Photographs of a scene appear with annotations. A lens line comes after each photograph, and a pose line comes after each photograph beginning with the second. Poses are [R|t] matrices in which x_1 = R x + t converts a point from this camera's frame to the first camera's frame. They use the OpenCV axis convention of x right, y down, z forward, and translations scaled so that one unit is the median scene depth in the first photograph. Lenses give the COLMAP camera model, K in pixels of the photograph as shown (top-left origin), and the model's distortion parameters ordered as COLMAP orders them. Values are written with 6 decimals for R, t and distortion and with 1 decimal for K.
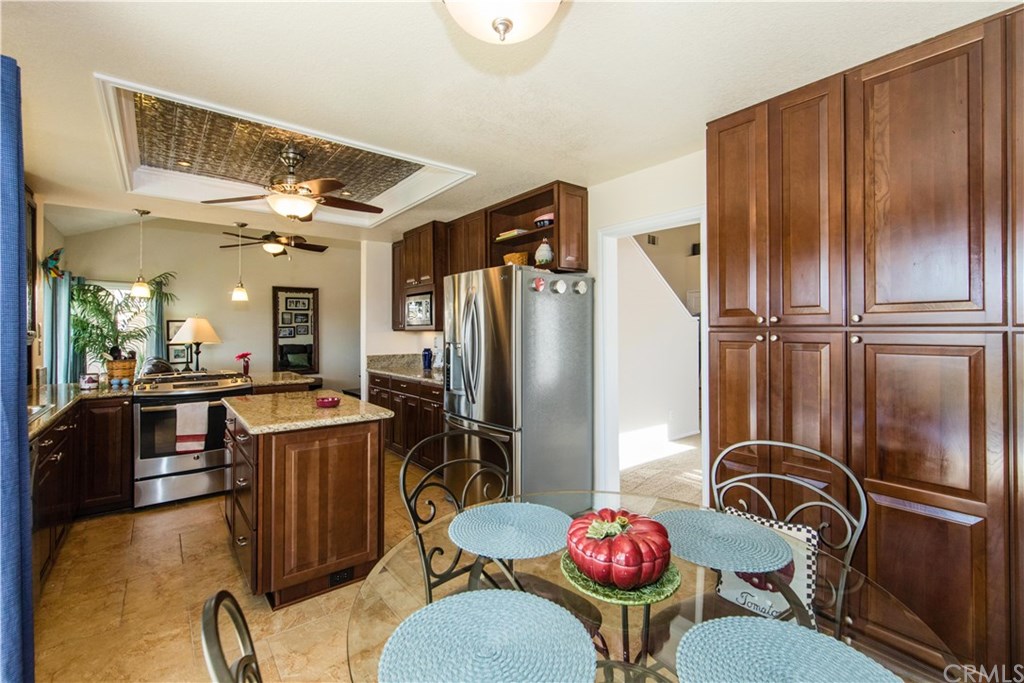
lens RADIAL K [[445.4, 0, 515.2], [0, 445.4, 328.2], [0, 0, 1]] dist [0.010398, 0.000024]
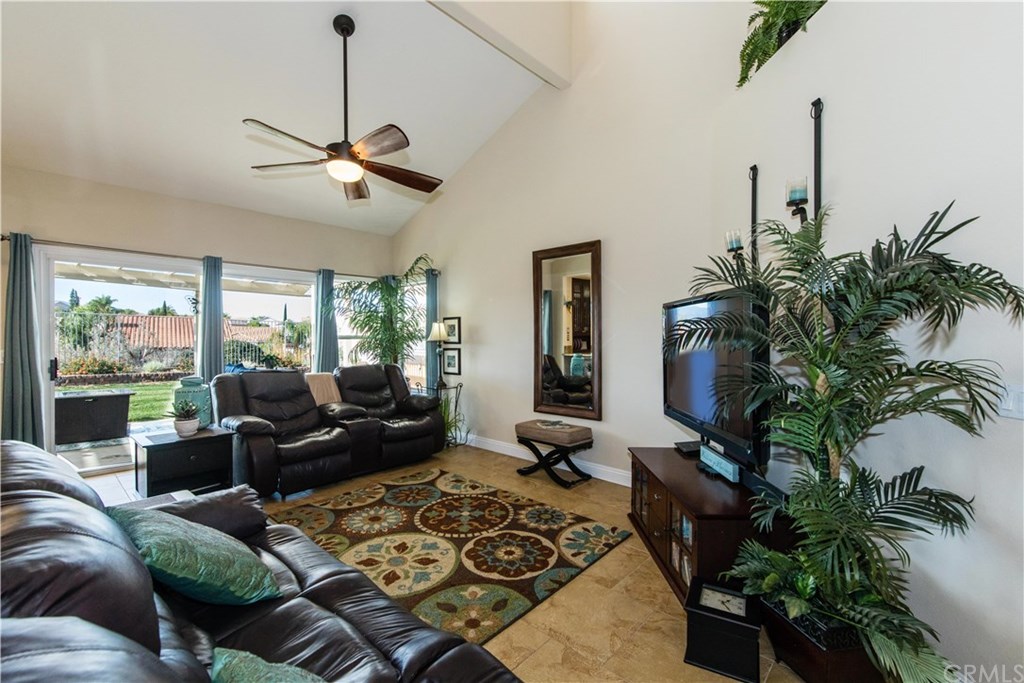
lens RADIAL K [[443.6, 0, 510.2], [0, 443.6, 337.3], [0, 0, 1]] dist [0.000426, -0.000058]
pose [[0.163618, 0.008821, -0.986484, 0.012045], [0.007596, 0.999919, 0.010201, 0.014212], [0.986495, -0.009162, 0.163538, 1.429560]]
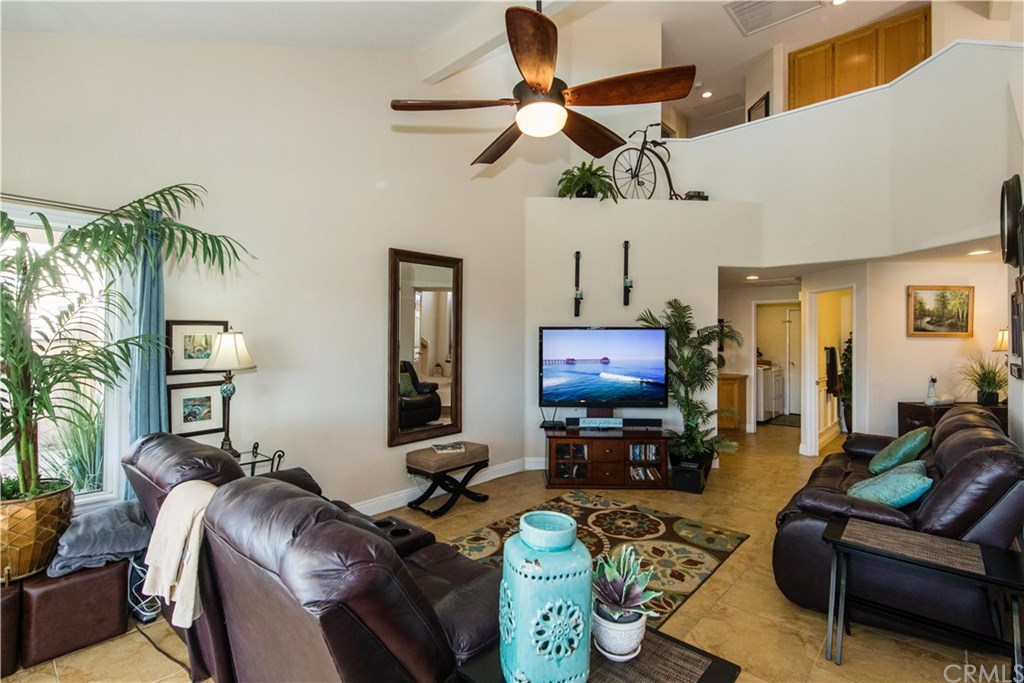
lens RADIAL K [[468.0, 0, 522.0], [0, 468.0, 335.9], [0, 0, 1]] dist [-0.001464, -0.000107]
pose [[0.984674, 0.009609, 0.174142, -0.803486], [-0.010765, 0.999926, 0.005694, -0.014466], [-0.174075, -0.007481, 0.984704, 0.826939]]
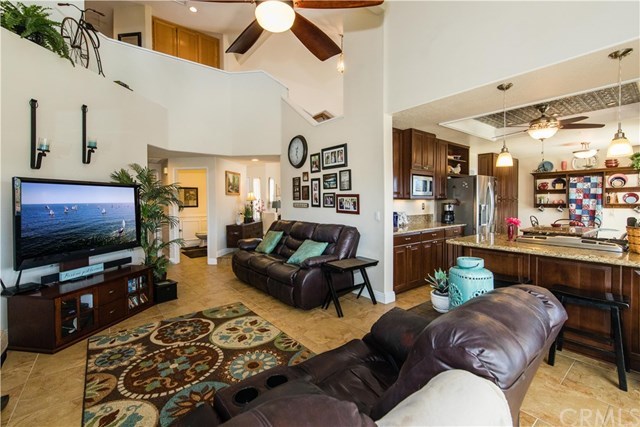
lens RADIAL K [[277.2, 0, 318.9], [0, 277.2, 210.9], [0, 0, 1]] dist [0.000426, -0.000058]
pose [[0.004652, -0.033373, 0.999432, -1.074436], [-0.003551, 0.999436, 0.033390, 0.013909], [-0.999983, -0.003704, 0.004531, 1.234634]]
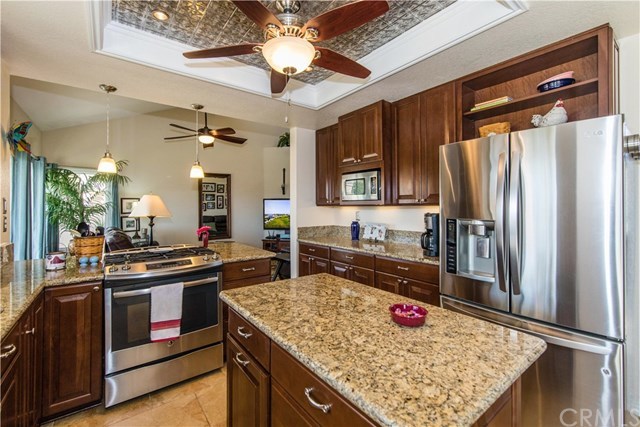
lens RADIAL K [[278.4, 0, 322.0], [0, 278.4, 205.2], [0, 0, 1]] dist [0.010398, 0.000024]
pose [[0.999869, -0.001246, -0.016118, -0.268265], [0.001275, 0.999998, 0.001800, 0.002960], [0.016115, -0.001821, 0.999868, 0.296032]]
